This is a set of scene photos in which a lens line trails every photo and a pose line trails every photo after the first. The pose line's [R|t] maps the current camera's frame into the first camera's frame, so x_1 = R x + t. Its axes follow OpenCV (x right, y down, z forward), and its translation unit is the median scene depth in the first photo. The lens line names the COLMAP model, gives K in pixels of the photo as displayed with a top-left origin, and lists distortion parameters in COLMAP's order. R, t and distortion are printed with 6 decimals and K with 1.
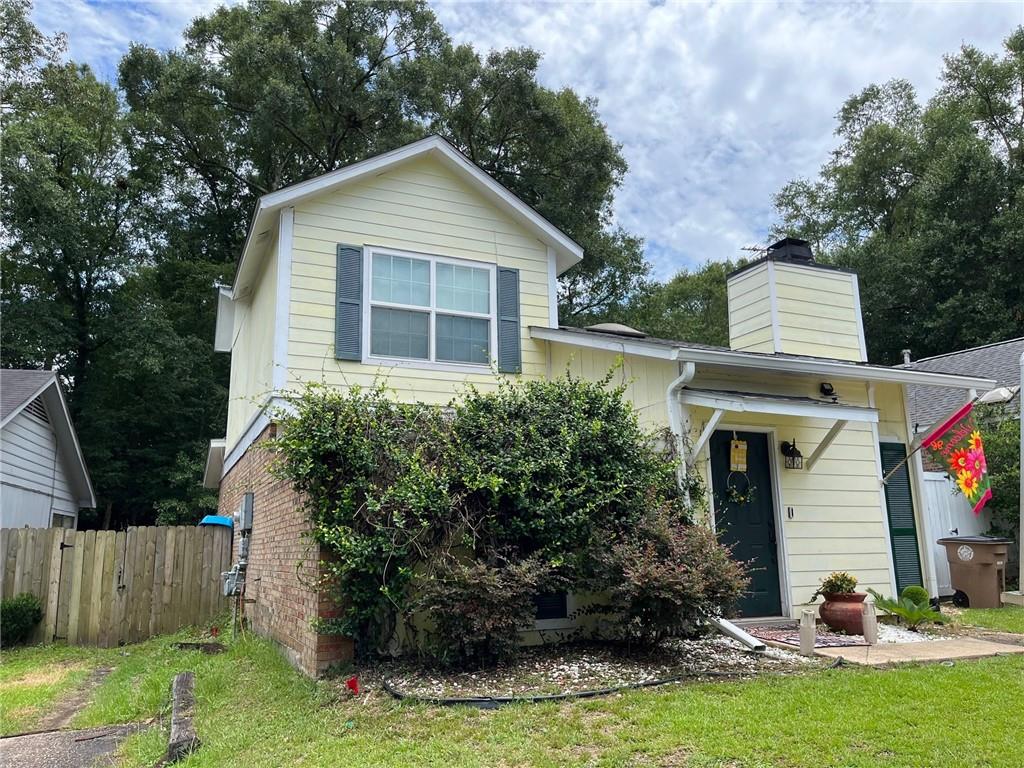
lens RADIAL K [[783.9, 0, 511.4], [0, 783.9, 391.5], [0, 0, 1]] dist [0.066351, -0.110339]
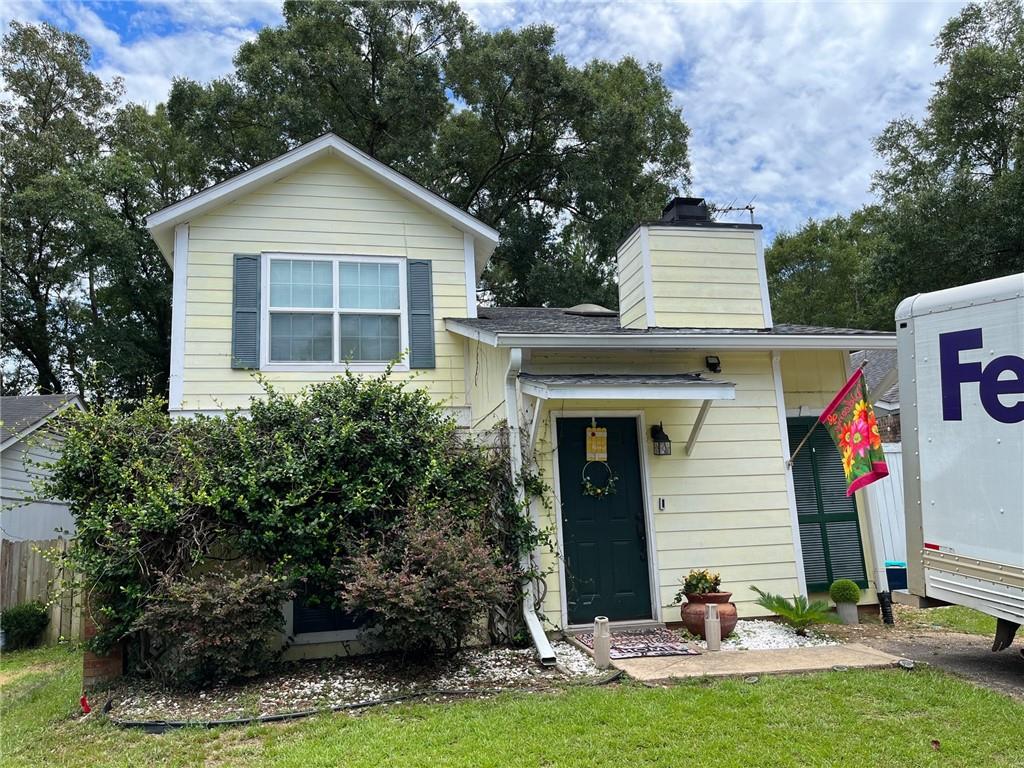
lens RADIAL K [[783.9, 0, 511.4], [0, 783.9, 391.5], [0, 0, 1]] dist [0.066351, -0.110339]
pose [[0.977591, -0.068361, -0.199107, 0.311220], [0.071894, 0.997356, 0.010561, 0.002960], [0.197858, -0.024639, 0.979921, 0.072248]]
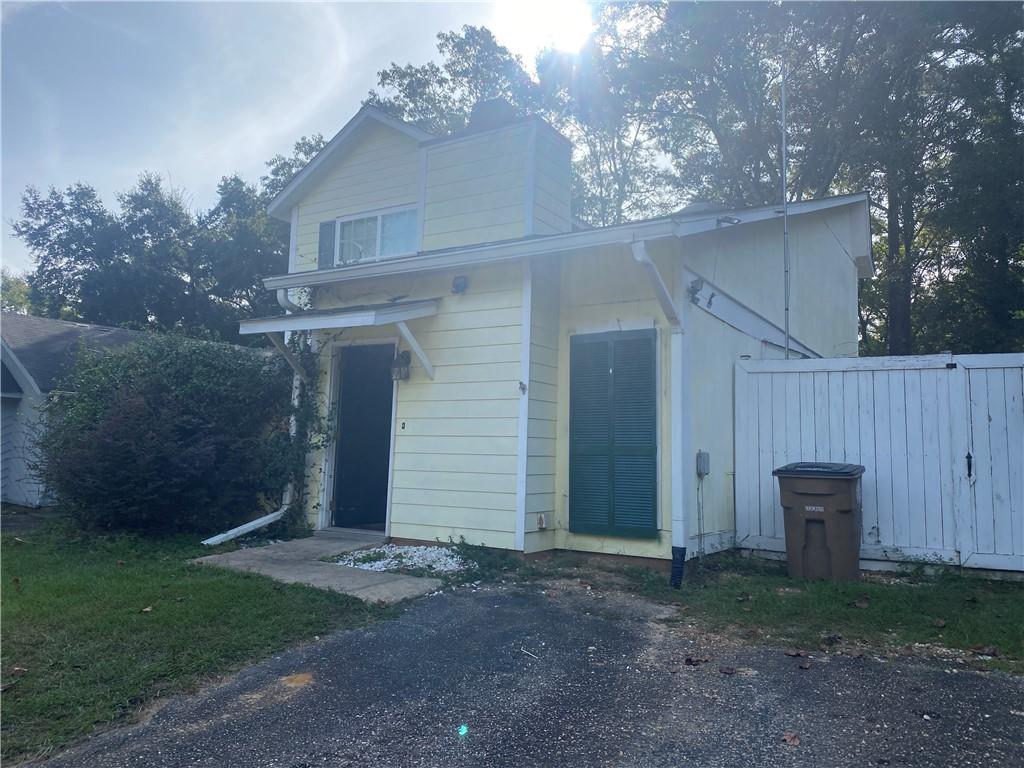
lens RADIAL K [[787.3, 0, 512.0], [0, 787.3, 384.0], [0, 0, 1]] dist [0.086487, -0.154907]
pose [[0.558516, -0.052670, -0.827820, 0.995541], [0.126628, 0.991699, 0.022337, 0.083055], [0.819771, -0.117301, 0.560549, 0.489944]]
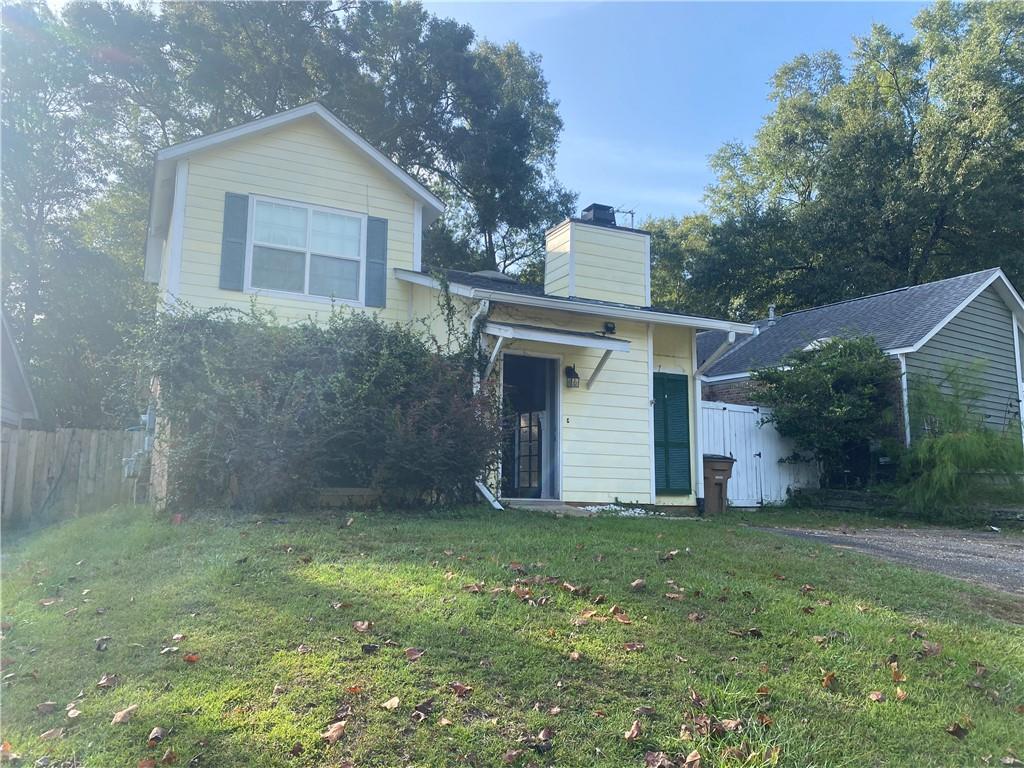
lens RADIAL K [[787.3, 0, 512.0], [0, 787.3, 384.0], [0, 0, 1]] dist [0.086487, -0.154907]
pose [[0.999061, 0.034544, 0.026156, 0.188394], [-0.035899, 0.997936, 0.053238, 0.023772], [-0.024263, -0.054127, 0.998239, -0.228779]]
